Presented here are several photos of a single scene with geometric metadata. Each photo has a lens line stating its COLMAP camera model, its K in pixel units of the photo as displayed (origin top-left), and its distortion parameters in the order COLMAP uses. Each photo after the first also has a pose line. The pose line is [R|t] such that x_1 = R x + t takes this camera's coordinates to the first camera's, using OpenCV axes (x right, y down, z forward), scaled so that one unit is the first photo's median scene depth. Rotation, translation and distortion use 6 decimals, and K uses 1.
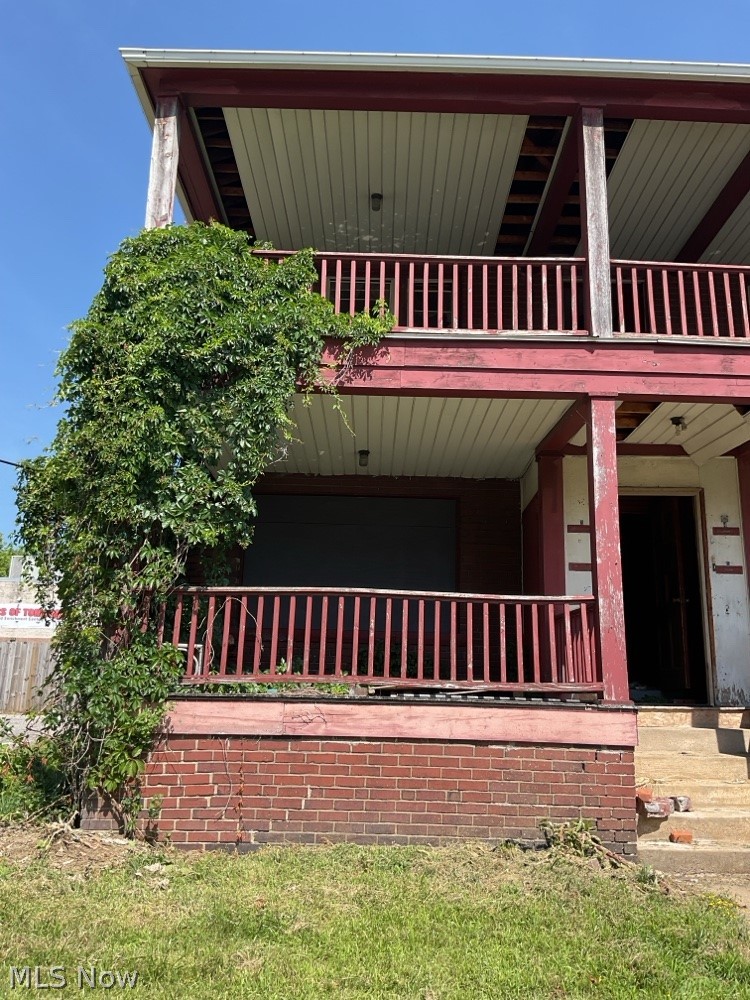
lens RADIAL K [[839.0, 0, 375.0], [0, 839.0, 500.0], [0, 0, 1]] dist [0.097285, -0.210918]
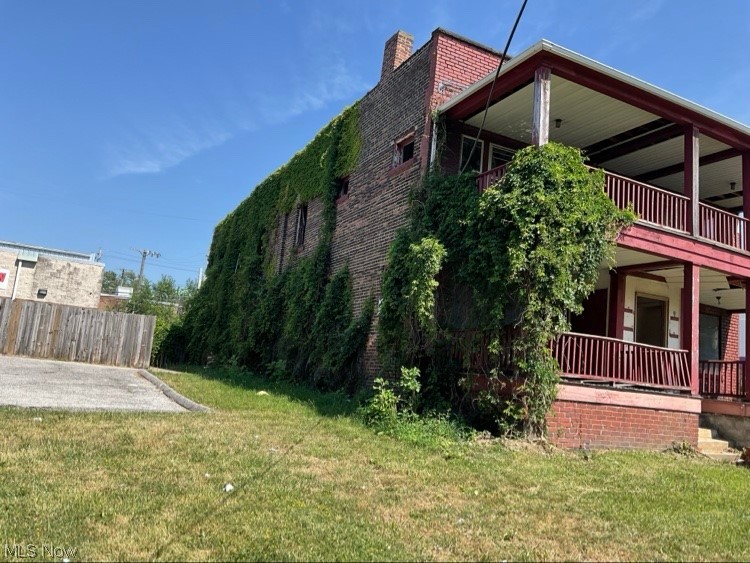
lens RADIAL K [[629.2, 0, 375.0], [0, 629.2, 281.5], [0, 0, 1]] dist [0.097285, -0.210918]
pose [[0.887102, 0.128623, 0.443291, -1.239849], [-0.173968, 0.982734, 0.062994, -0.033225], [-0.427534, -0.133001, 0.894162, -0.176669]]
